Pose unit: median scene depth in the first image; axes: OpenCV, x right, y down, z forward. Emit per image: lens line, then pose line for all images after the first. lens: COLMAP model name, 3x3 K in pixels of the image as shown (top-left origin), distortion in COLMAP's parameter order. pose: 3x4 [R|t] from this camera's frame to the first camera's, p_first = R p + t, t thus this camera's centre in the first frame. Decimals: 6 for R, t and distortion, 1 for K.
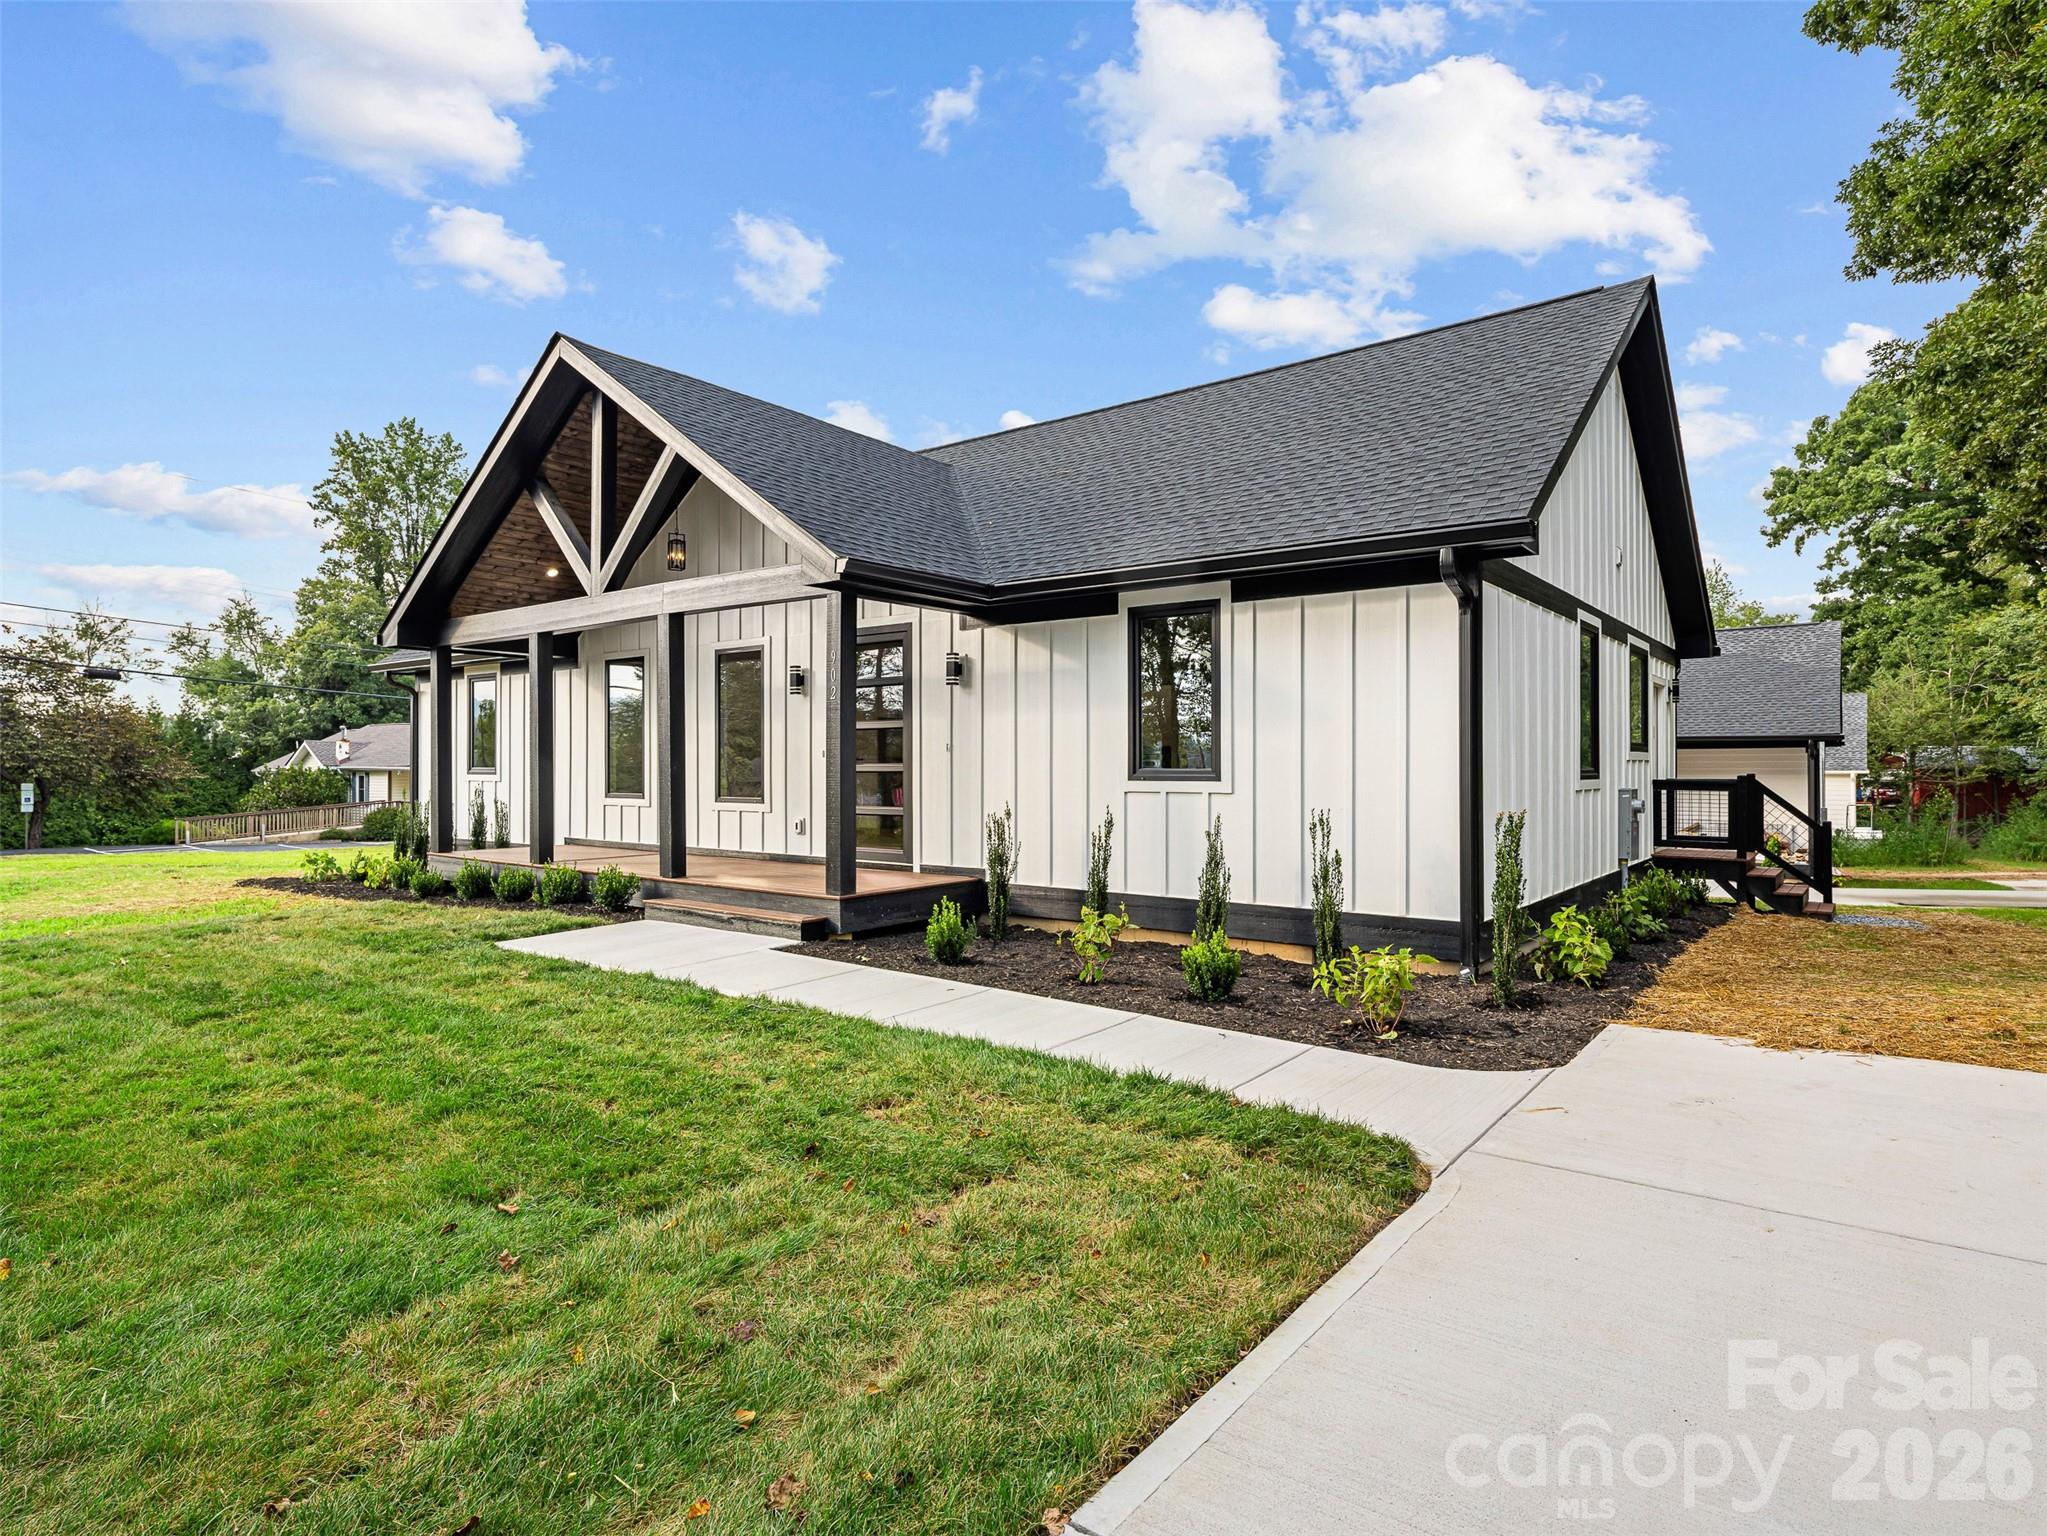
lens RADIAL K [[1162.7, 0, 1023.5], [0, 1162.7, 768.0], [0, 0, 1]] dist [0.029691, 0.001461]
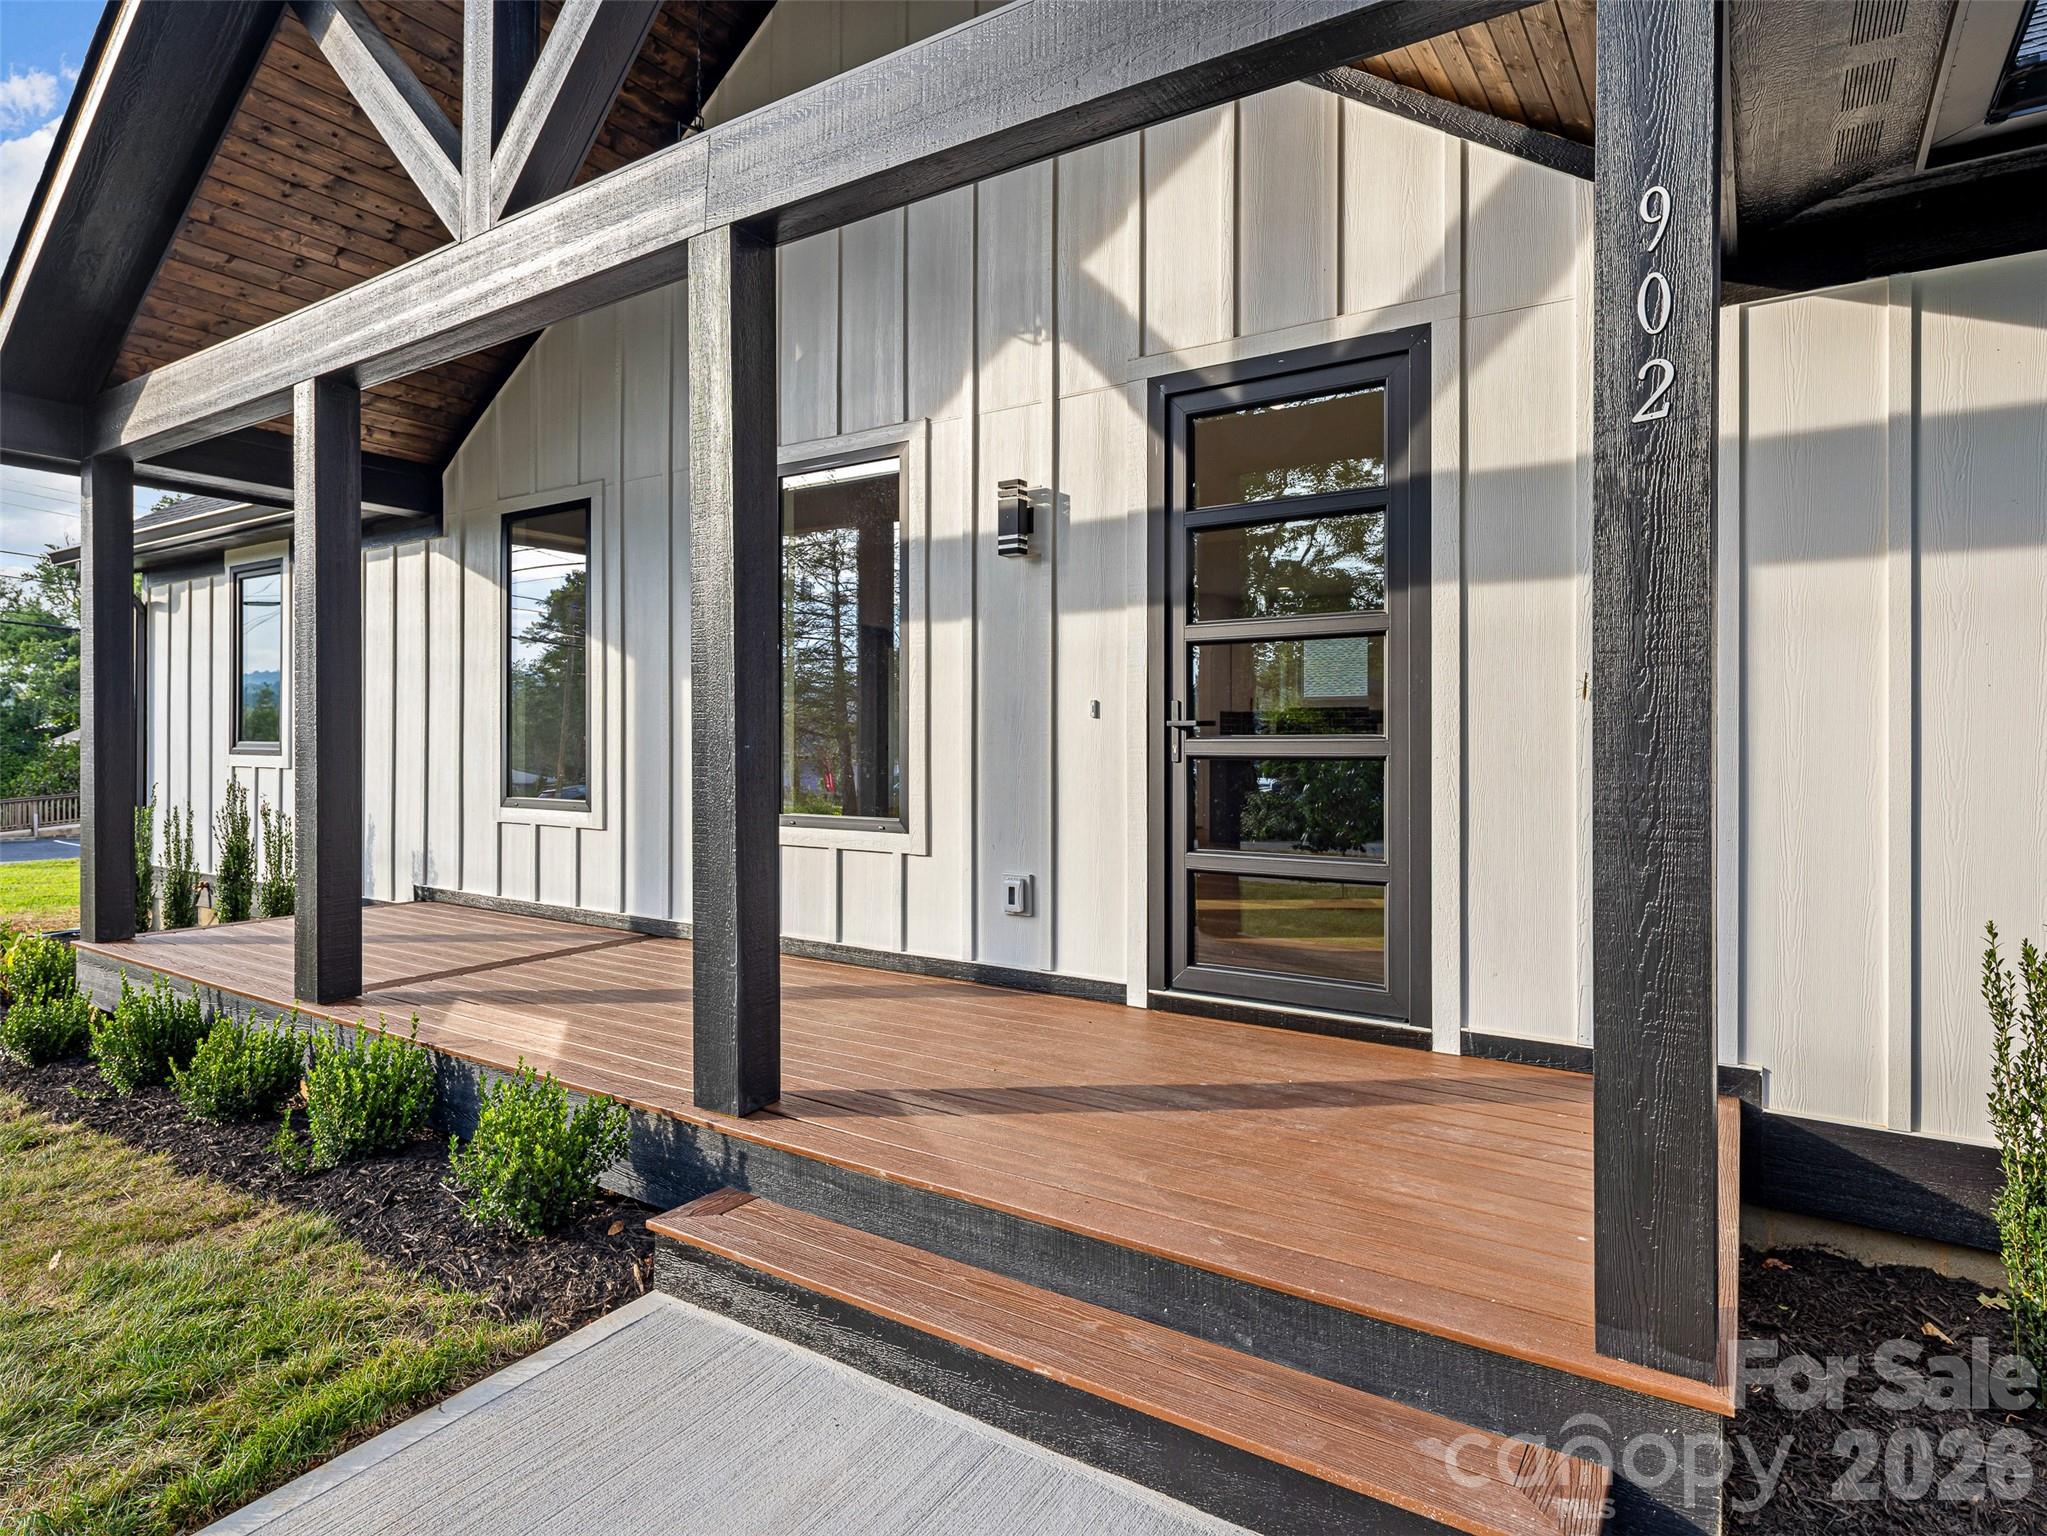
lens RADIAL K [[1116.5, 0, 1017.7], [0, 1116.5, 742.3], [0, 0, 1]] dist [-0.000330, -0.000455]
pose [[0.995453, 0.000436, 0.095256, -0.222341], [-0.000624, 0.999998, 0.001938, -0.002103], [-0.095255, -0.001989, 0.995451, 0.610303]]
